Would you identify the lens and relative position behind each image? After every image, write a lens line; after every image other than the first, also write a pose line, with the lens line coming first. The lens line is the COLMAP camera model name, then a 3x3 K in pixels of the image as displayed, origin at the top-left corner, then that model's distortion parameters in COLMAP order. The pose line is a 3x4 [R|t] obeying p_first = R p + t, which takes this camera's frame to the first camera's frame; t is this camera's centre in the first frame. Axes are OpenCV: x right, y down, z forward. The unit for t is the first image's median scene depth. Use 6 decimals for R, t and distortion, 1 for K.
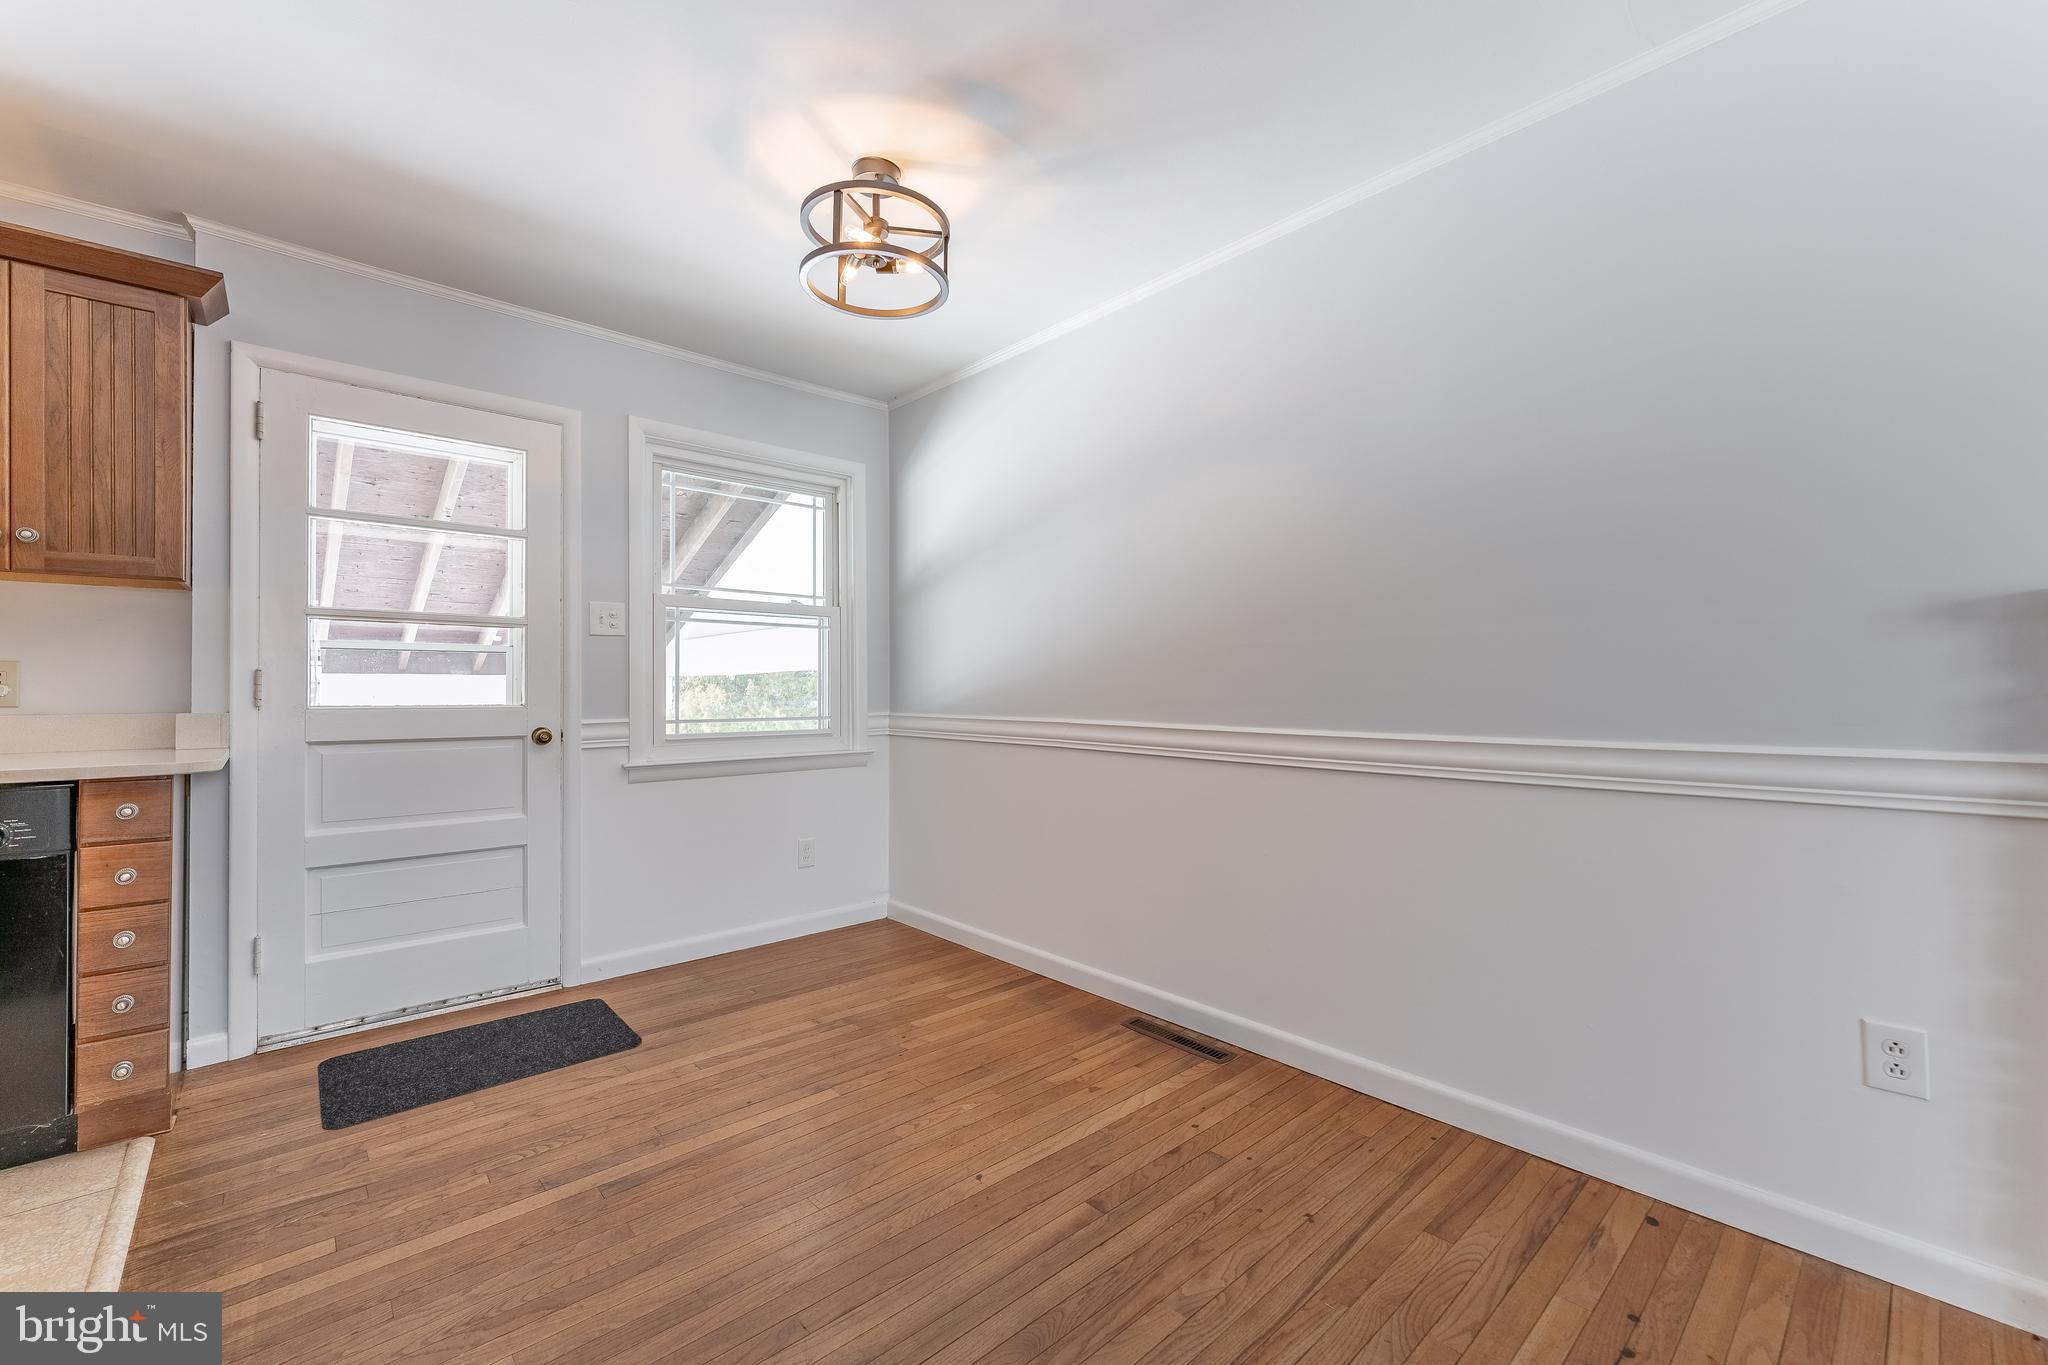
lens RADIAL K [[831.0, 0, 1020.3], [0, 831.0, 683.6], [0, 0, 1]] dist [-0.001759, -0.000366]
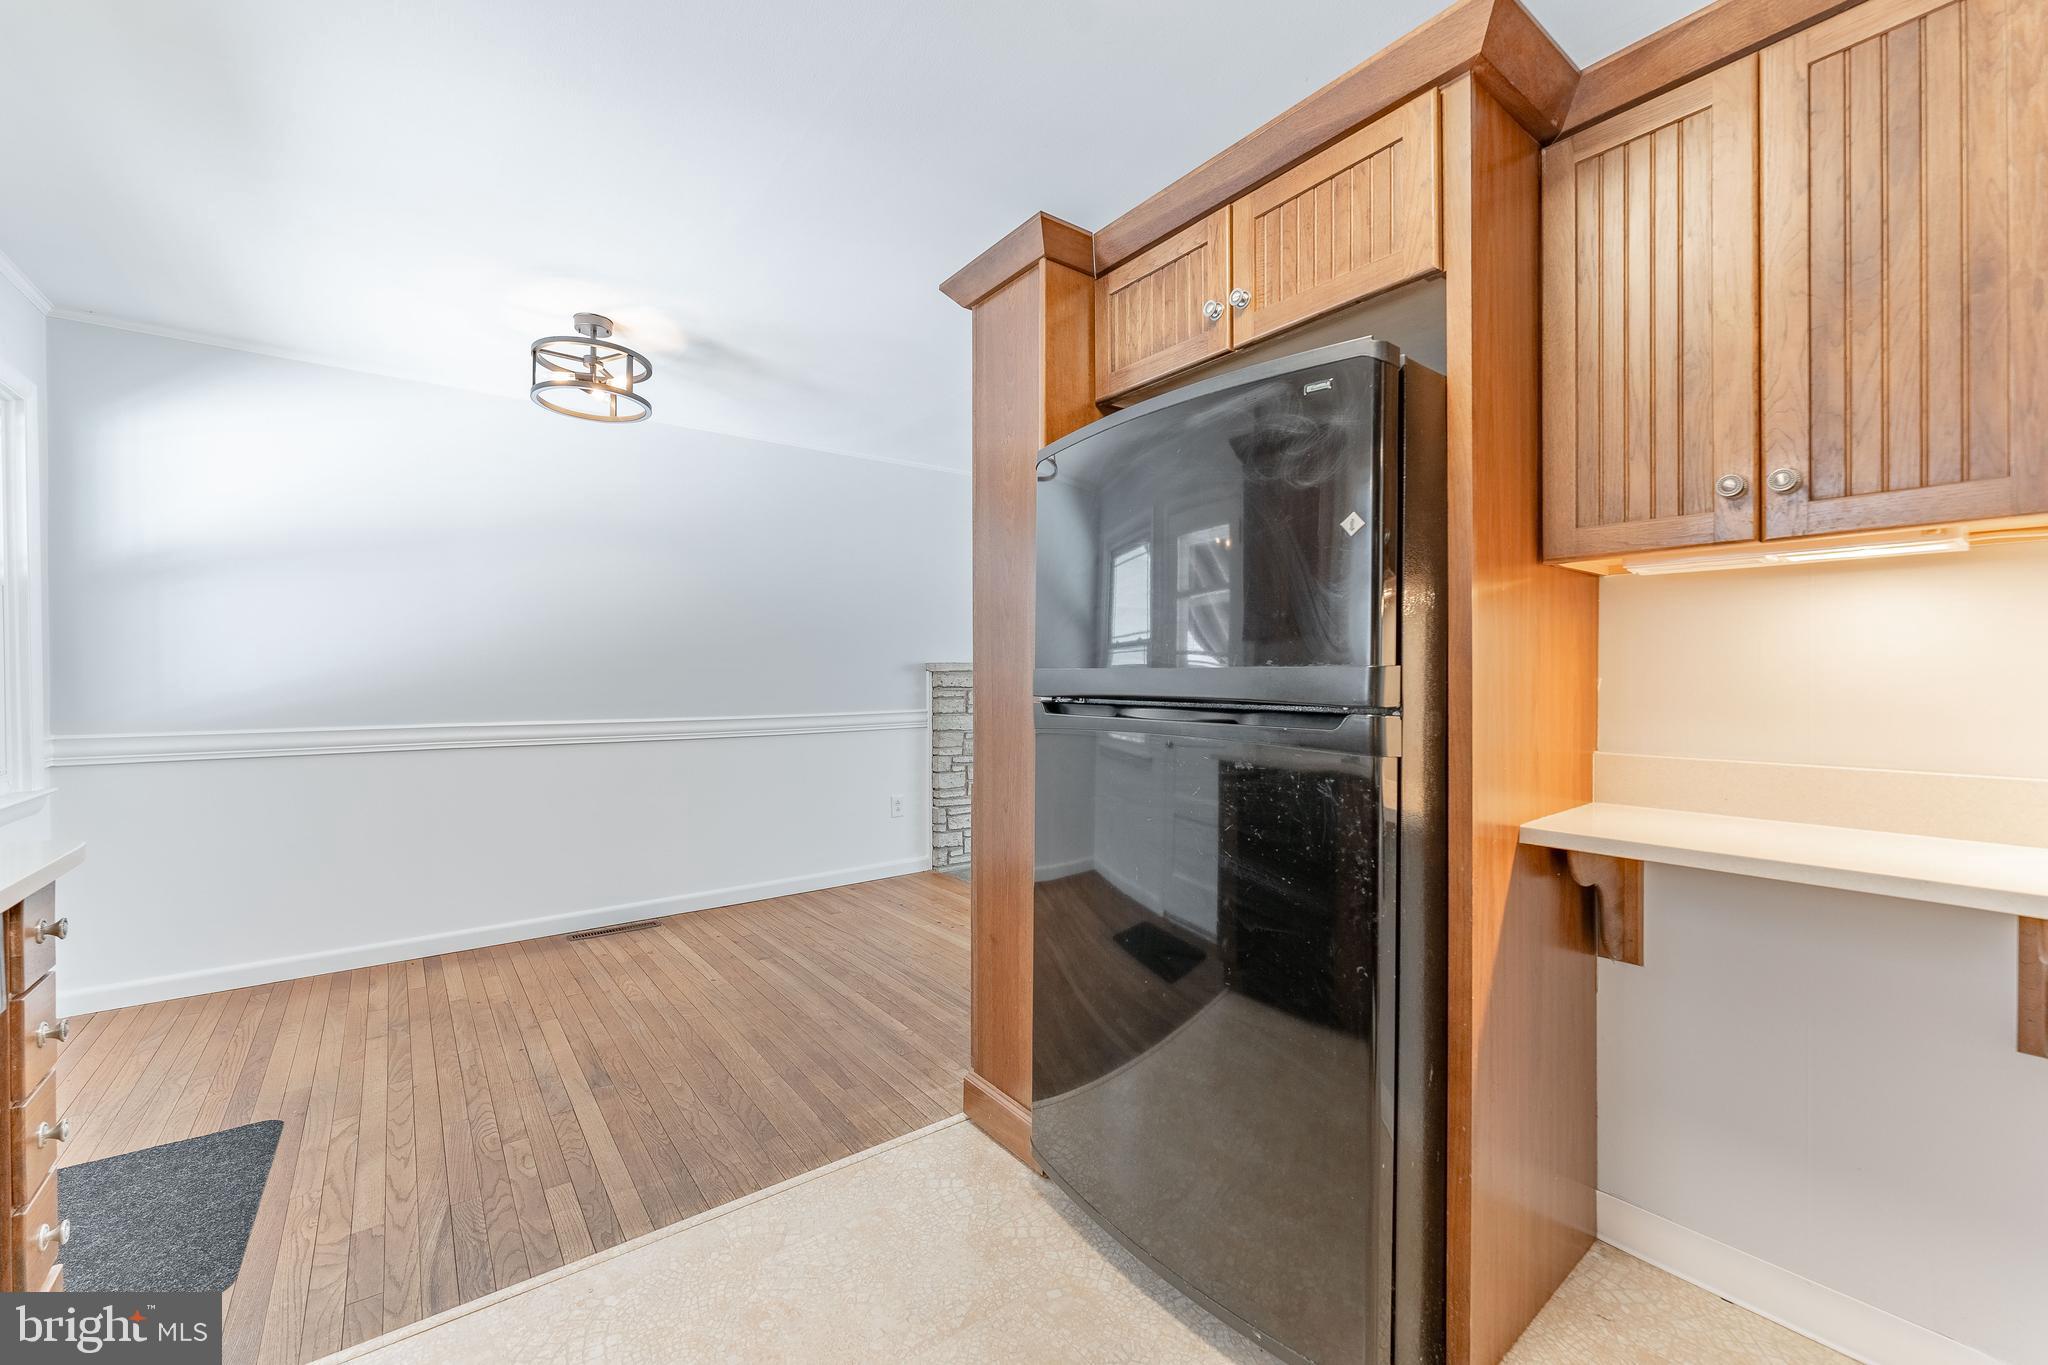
lens RADIAL K [[820.9, 0, 1014.0], [0, 820.9, 679.5], [0, 0, 1]] dist [-0.000143, -0.000516]
pose [[0.087335, -0.003360, 0.996173, -1.327460], [-0.003697, 0.999986, 0.003697, -0.032935], [-0.996172, -0.004006, 0.087321, 0.176988]]
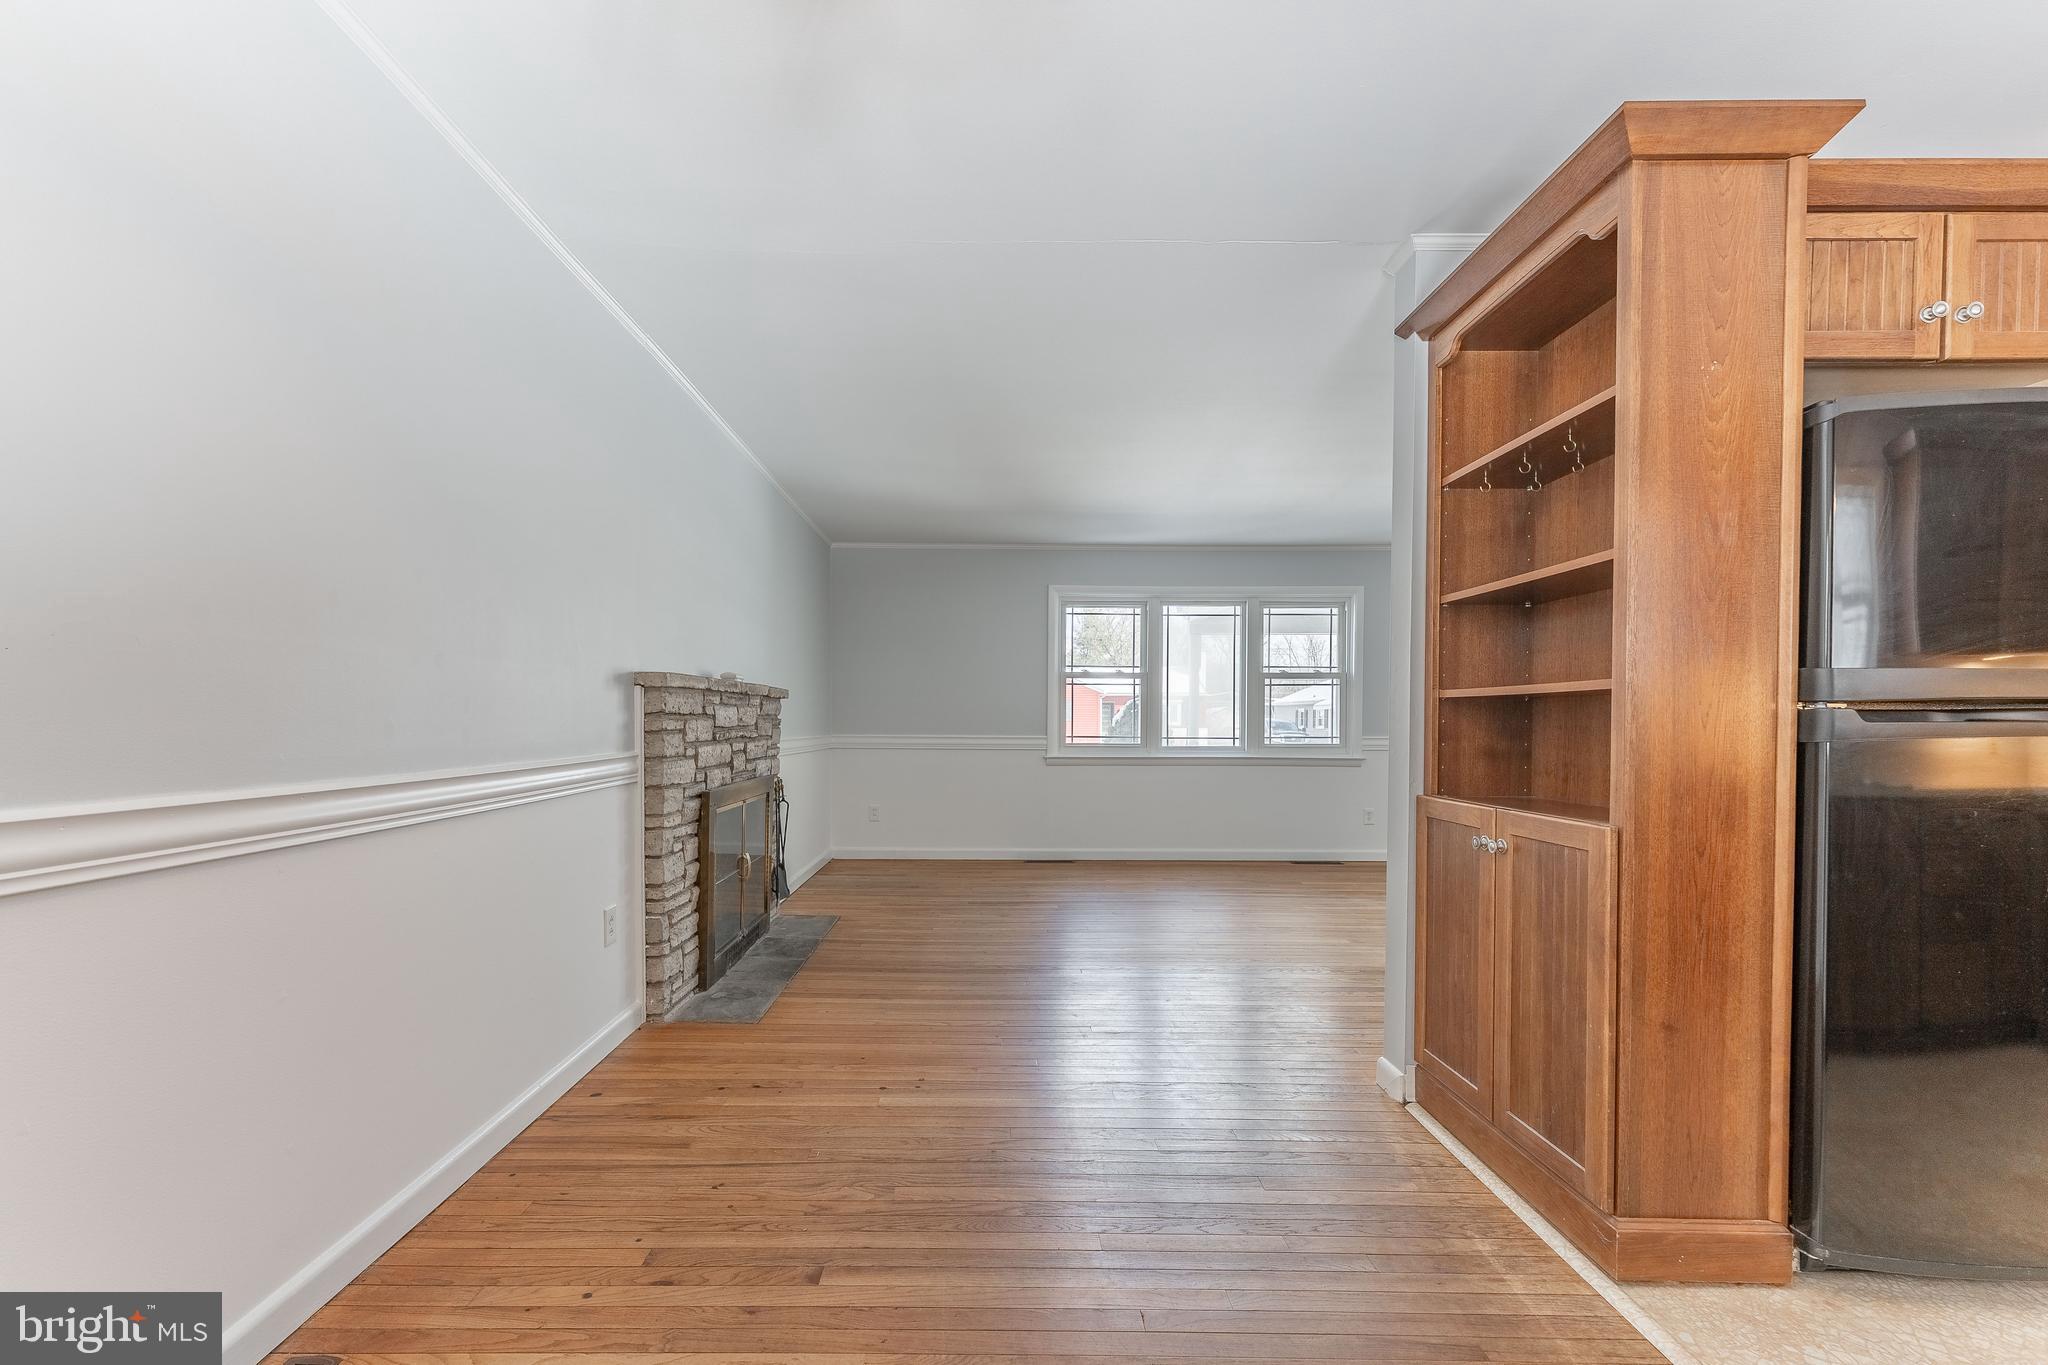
lens RADIAL K [[849.2, 0, 990.9], [0, 849.2, 740.6], [0, 0, 1]] dist [-0.001715, -0.000359]
pose [[-0.738288, -0.017882, 0.674249, -0.502220], [-0.006360, 0.999789, 0.019552, 0.007760], [-0.674456, 0.010147, -0.738246, 1.152974]]
